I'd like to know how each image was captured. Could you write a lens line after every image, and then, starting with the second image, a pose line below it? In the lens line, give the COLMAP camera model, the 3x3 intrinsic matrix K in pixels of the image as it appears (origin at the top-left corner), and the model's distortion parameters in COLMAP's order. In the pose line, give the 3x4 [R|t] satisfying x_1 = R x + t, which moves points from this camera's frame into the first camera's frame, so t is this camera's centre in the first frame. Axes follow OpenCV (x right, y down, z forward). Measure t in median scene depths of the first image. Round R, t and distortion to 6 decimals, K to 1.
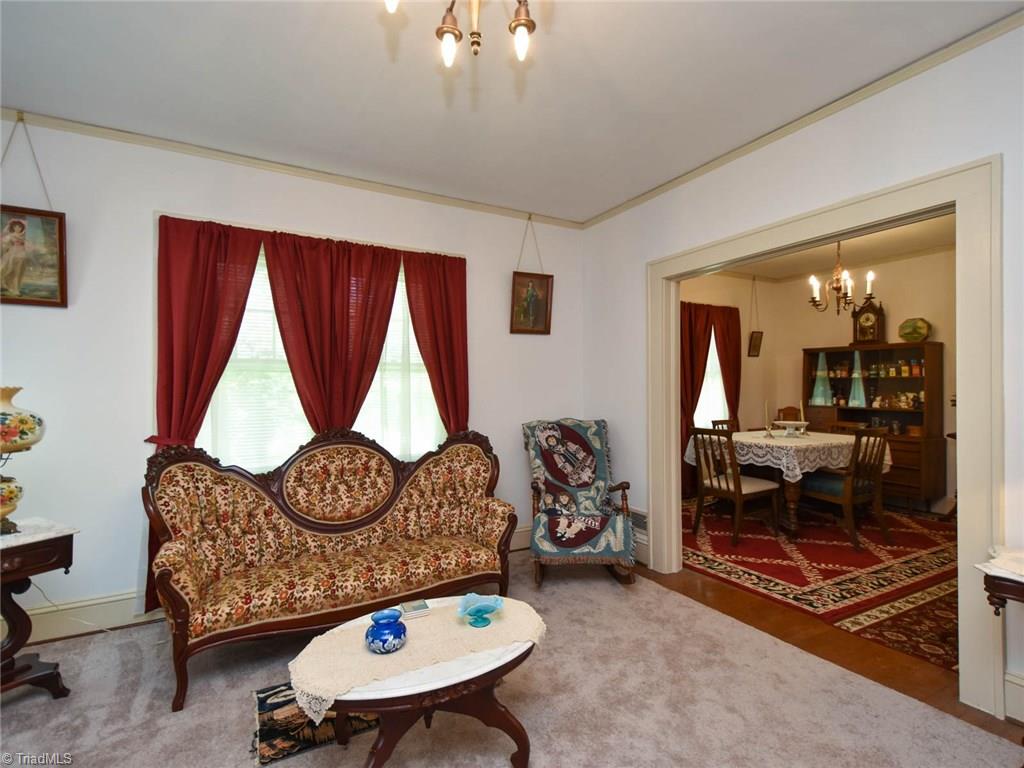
lens RADIAL K [[501.9, 0, 518.6], [0, 501.9, 378.4], [0, 0, 1]] dist [0.021657, -0.008835]
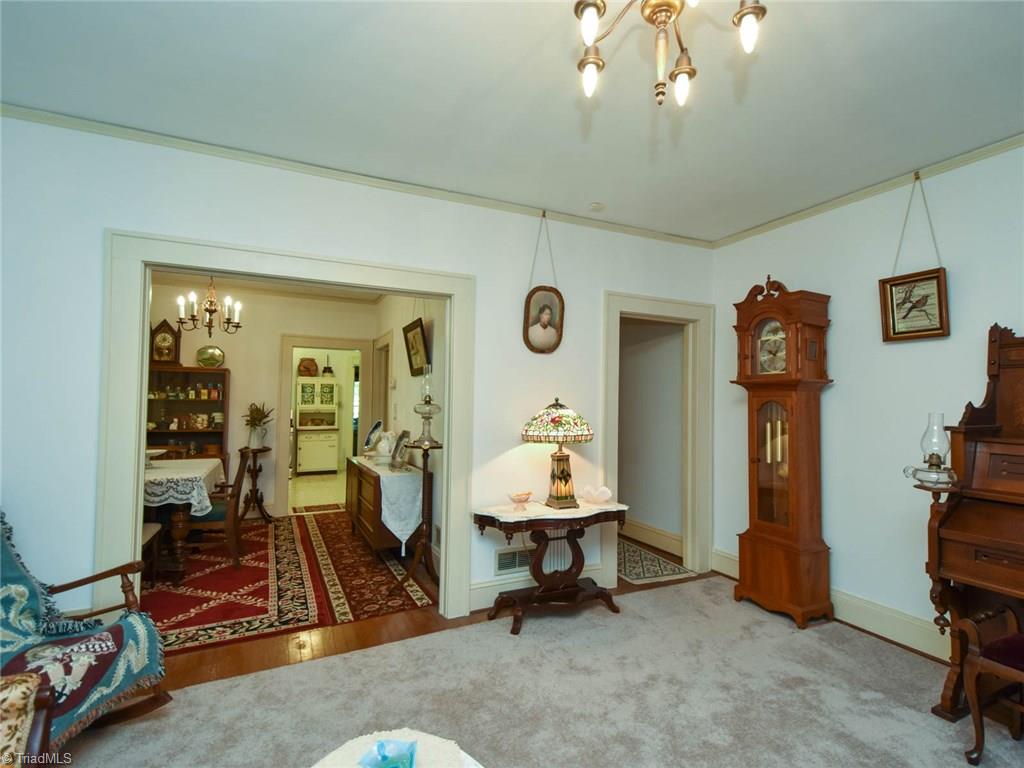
lens RADIAL K [[501.9, 0, 509.8], [0, 501.9, 387.6], [0, 0, 1]] dist [0.021657, -0.008835]
pose [[0.073702, 0.032417, 0.996753, -0.384847], [-0.014225, 0.999404, -0.031452, -0.005436], [-0.997179, -0.011861, 0.074119, 0.431130]]
